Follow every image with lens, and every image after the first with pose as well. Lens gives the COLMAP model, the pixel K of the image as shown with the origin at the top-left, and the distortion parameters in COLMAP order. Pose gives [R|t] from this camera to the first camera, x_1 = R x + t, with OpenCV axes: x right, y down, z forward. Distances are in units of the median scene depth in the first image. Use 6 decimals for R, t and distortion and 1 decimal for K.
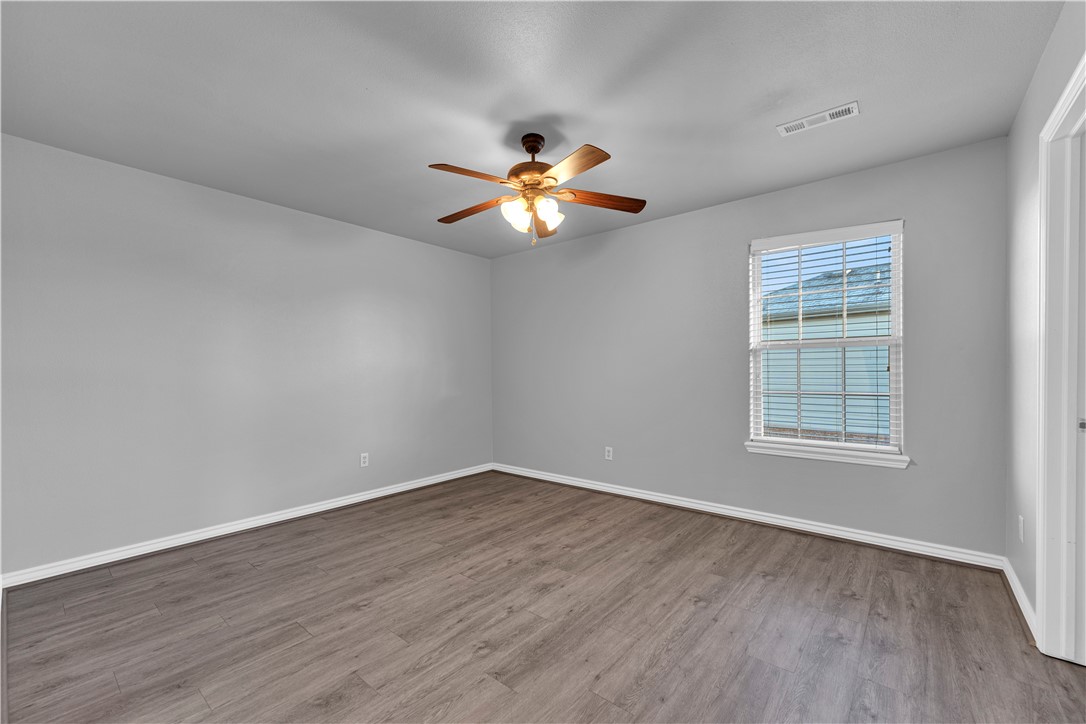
lens RADIAL K [[442.5, 0, 541.2], [0, 442.5, 372.4], [0, 0, 1]] dist [0.001685, 0.000216]
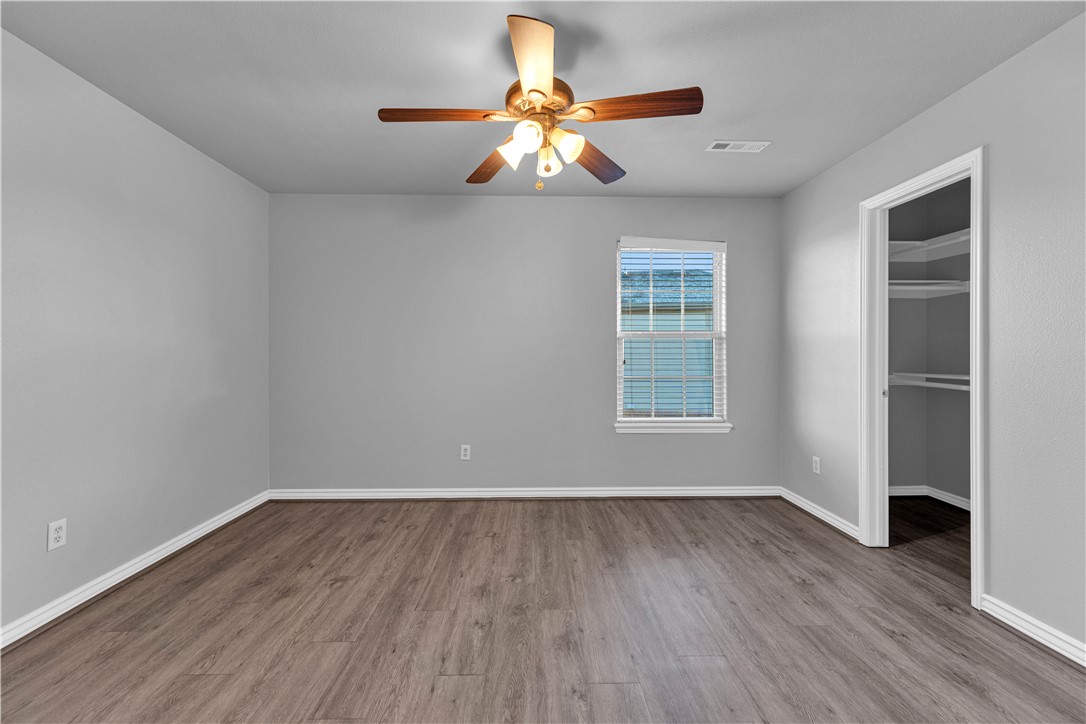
lens RADIAL K [[438.4, 0, 539.7], [0, 438.4, 352.6], [0, 0, 1]] dist [0.002519, 0.000123]
pose [[0.754468, 0.012107, 0.656225, -0.450219], [-0.003795, 0.999894, -0.014084, 0.000916], [-0.656326, 0.008136, 0.754433, 0.390660]]
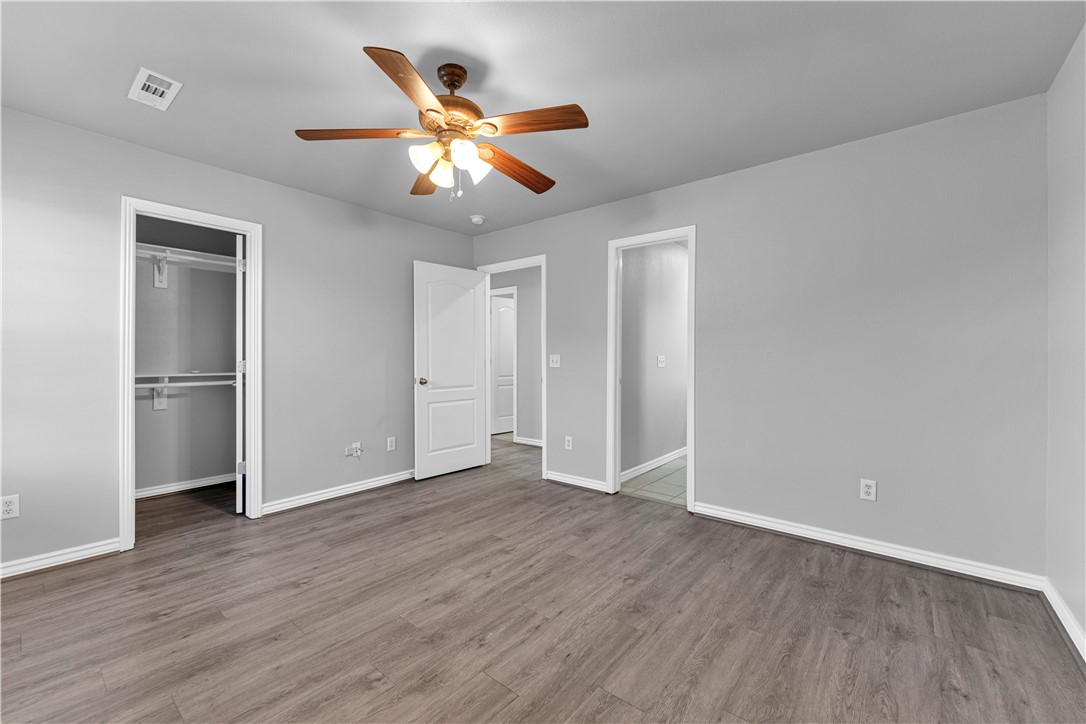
lens RADIAL K [[442.5, 0, 541.2], [0, 442.5, 372.4], [0, 0, 1]] dist [0.001685, 0.000216]
pose [[-0.999980, 0.005872, 0.002262, -0.159076], [0.005951, 0.999309, 0.036701, -0.001954], [-0.002044, 0.036714, -0.999324, 1.599419]]
